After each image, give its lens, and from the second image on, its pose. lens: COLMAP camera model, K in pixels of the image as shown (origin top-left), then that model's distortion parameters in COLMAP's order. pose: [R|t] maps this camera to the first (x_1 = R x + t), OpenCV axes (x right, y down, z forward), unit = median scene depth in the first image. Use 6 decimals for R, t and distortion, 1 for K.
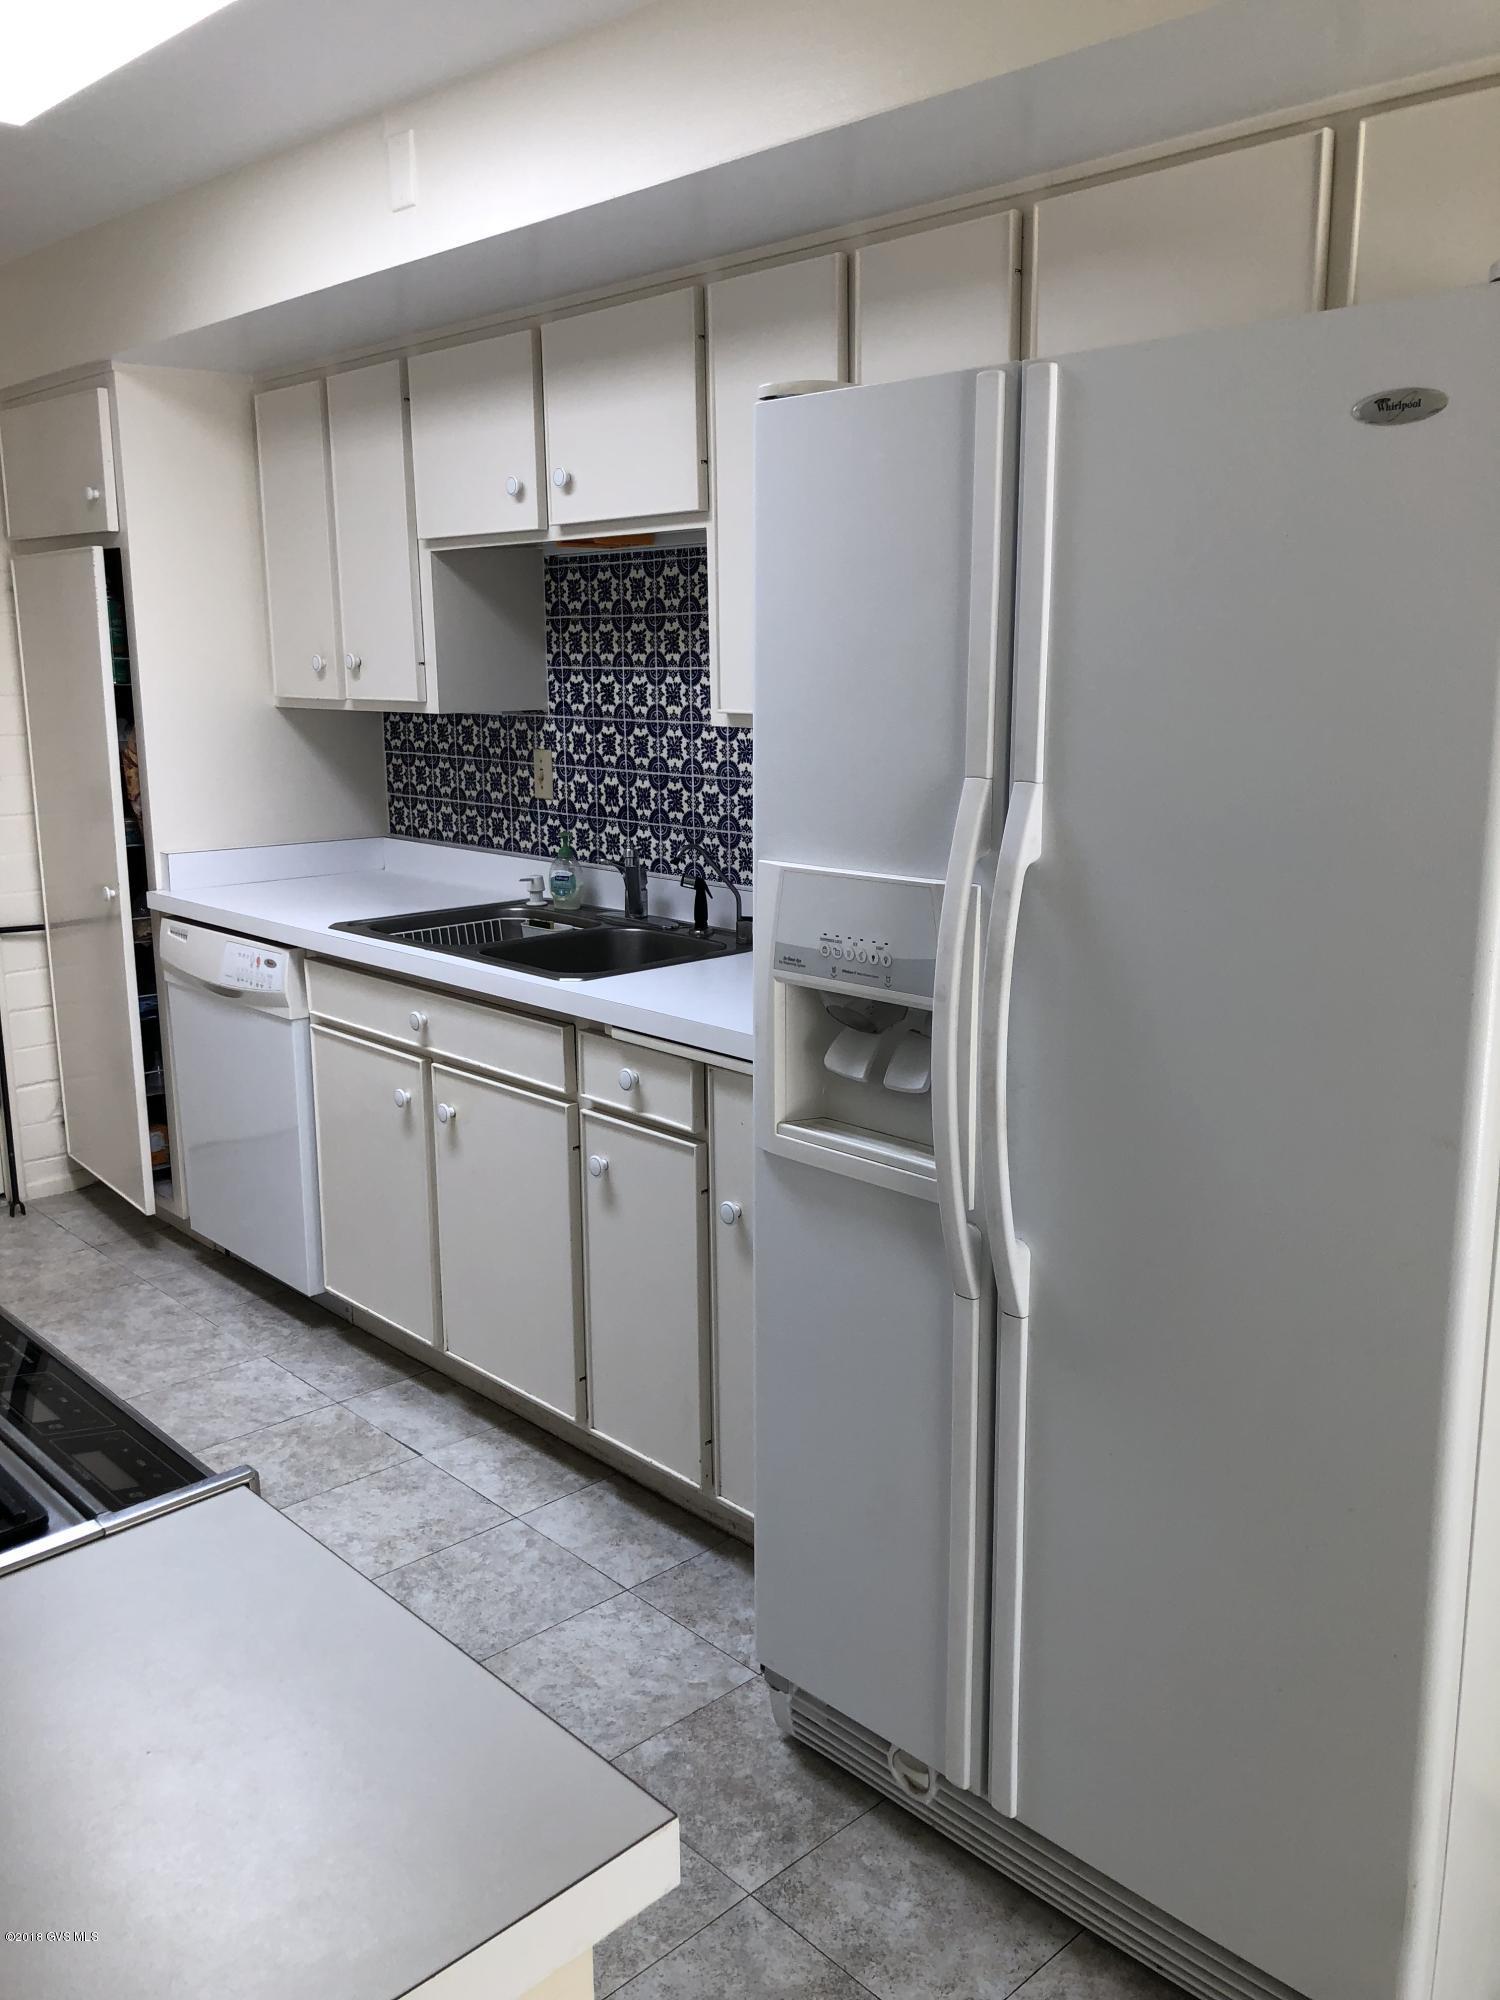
lens RADIAL K [[1630.9, 0, 752.5], [0, 1630.9, 989.7], [0, 0, 1]] dist [0.008436, 0.012880]
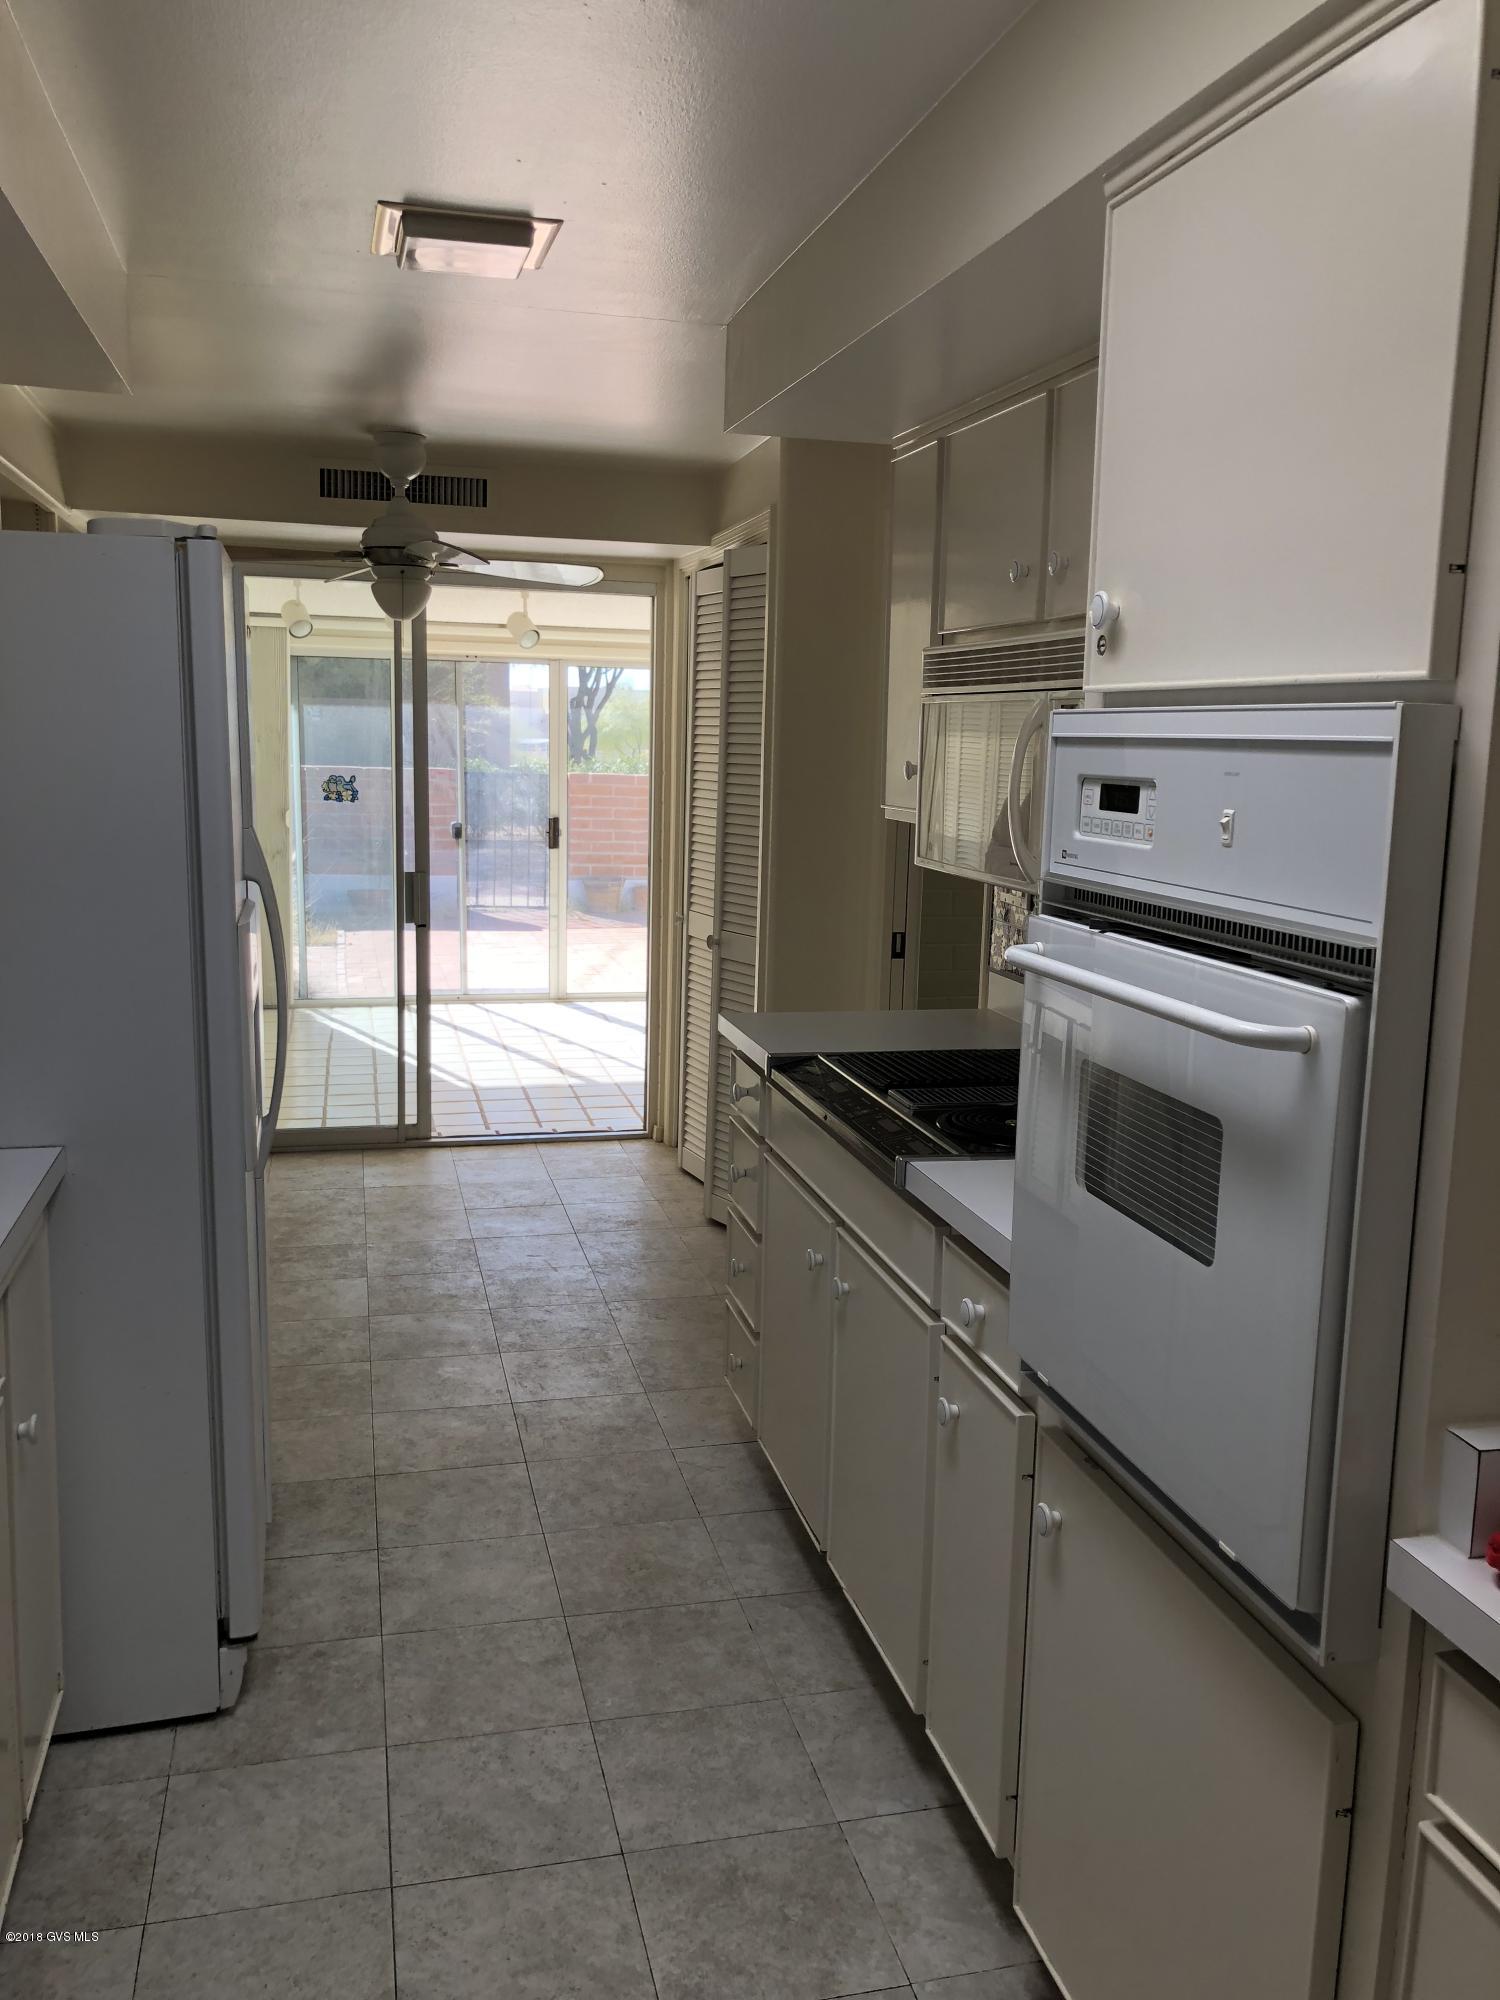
lens RADIAL K [[1630.9, 0, 749.1], [0, 1630.9, 998.8], [0, 0, 1]] dist [0.008436, 0.012880]
pose [[-0.870044, -0.095784, 0.483579, -0.529295], [0.080539, 0.940145, 0.331122, -0.232127], [-0.486351, 0.327038, -0.810253, 1.063915]]
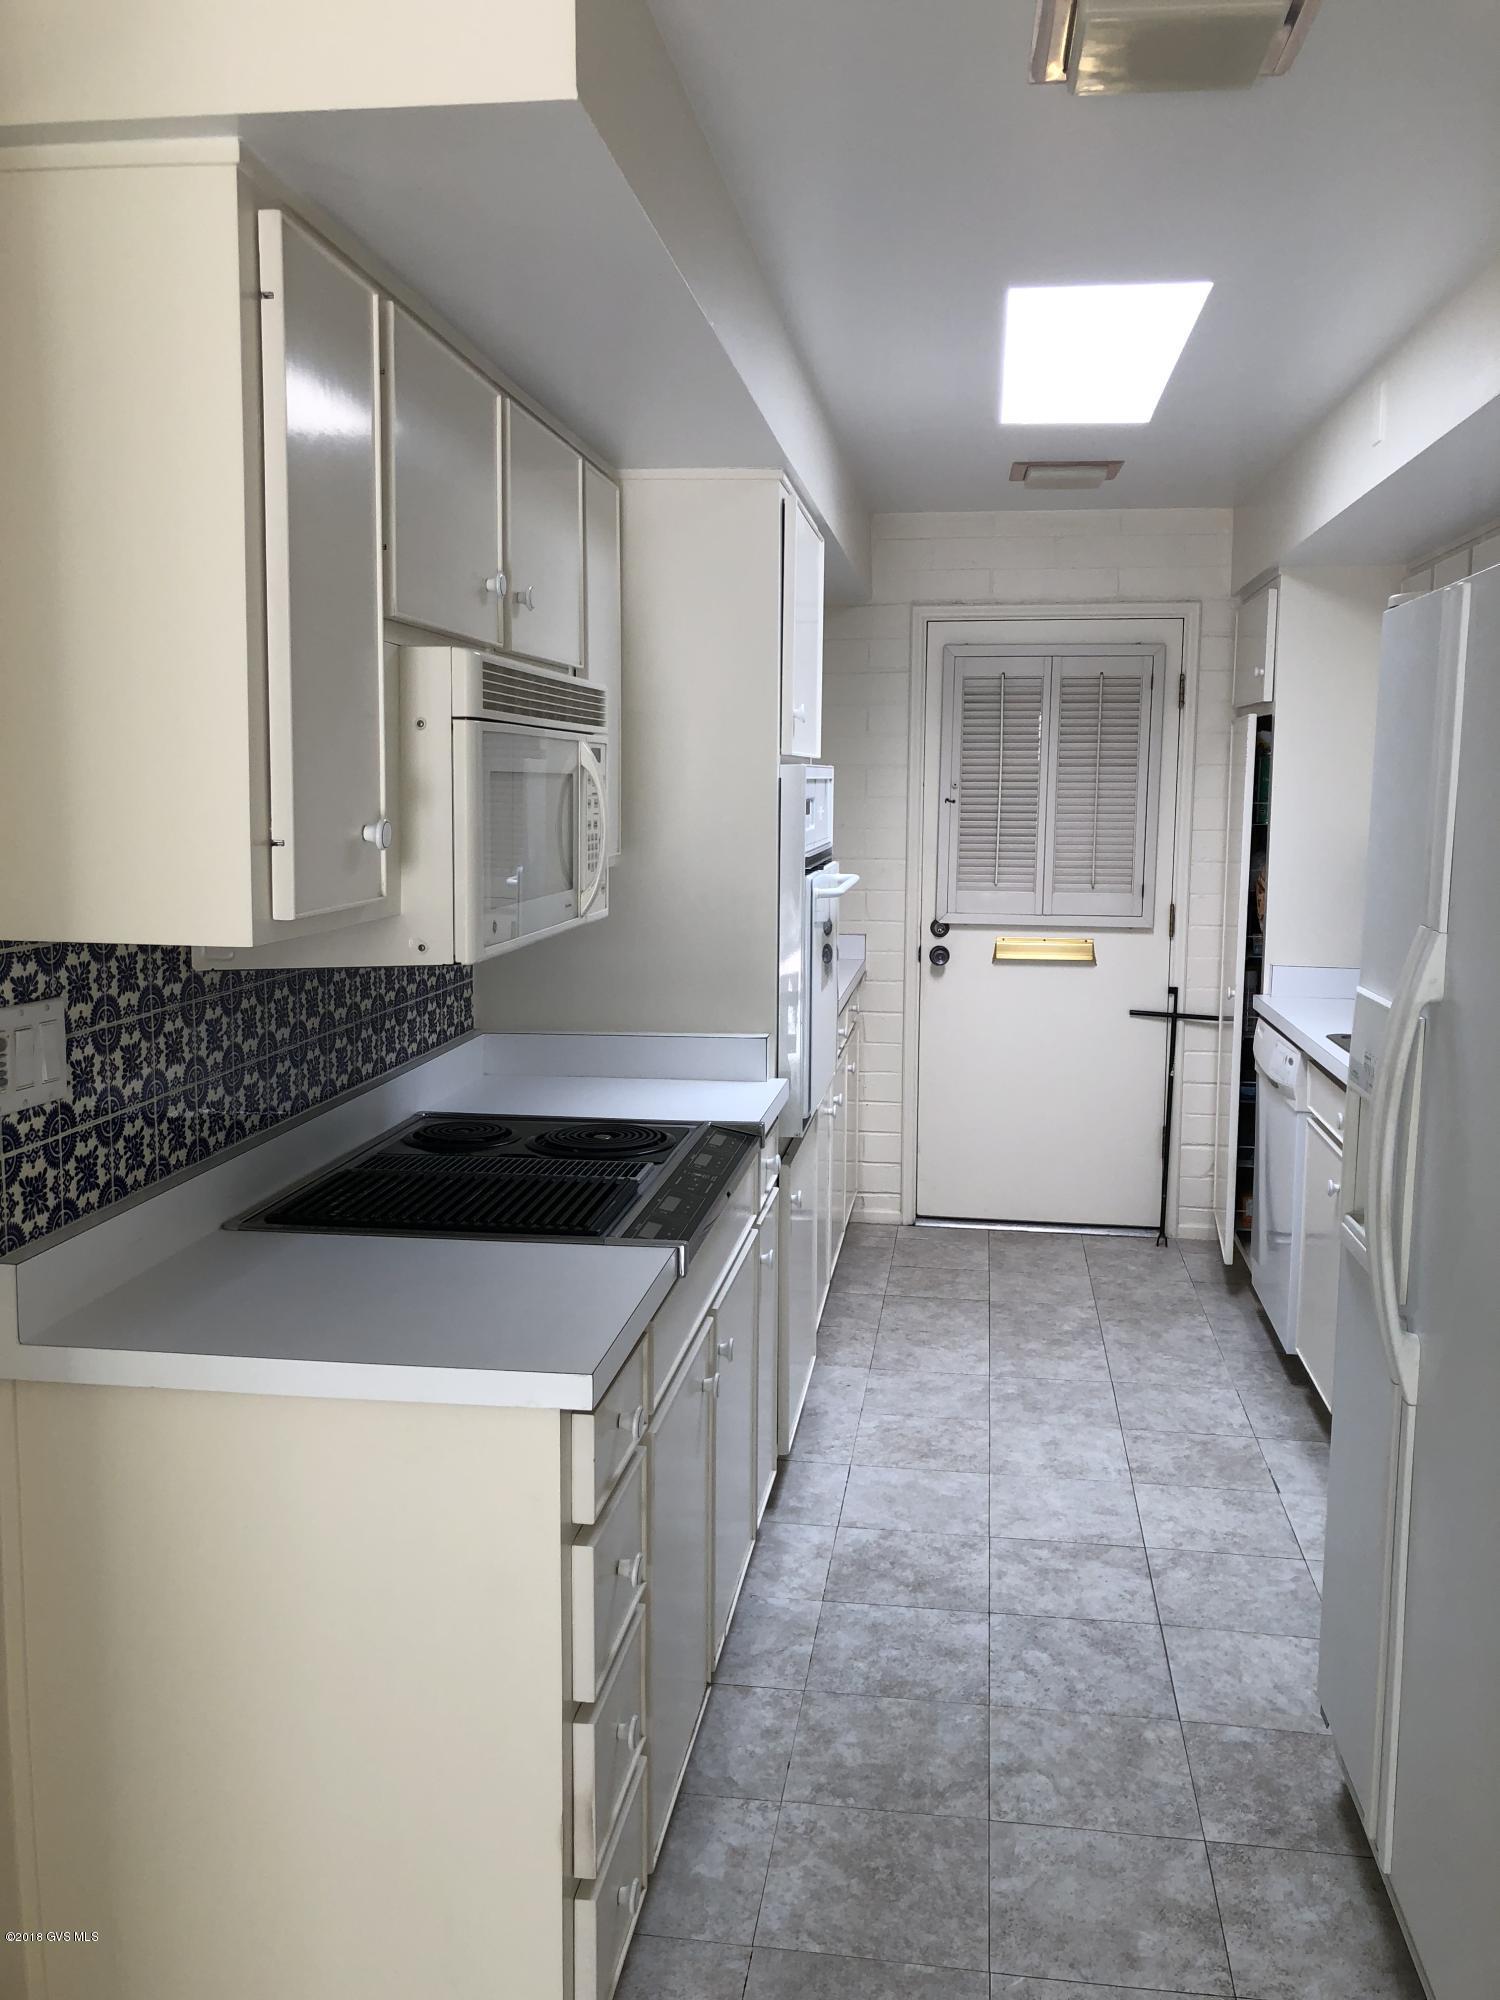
lens RADIAL K [[1630.9, 0, 752.5], [0, 1630.9, 1002.9], [0, 0, 1]] dist [0.008436, 0.012880]
pose [[0.621391, 0.112960, -0.775315, 0.385942], [-0.167329, 0.985855, 0.009525, -0.004119], [0.765424, 0.123814, 0.631503, -0.049959]]
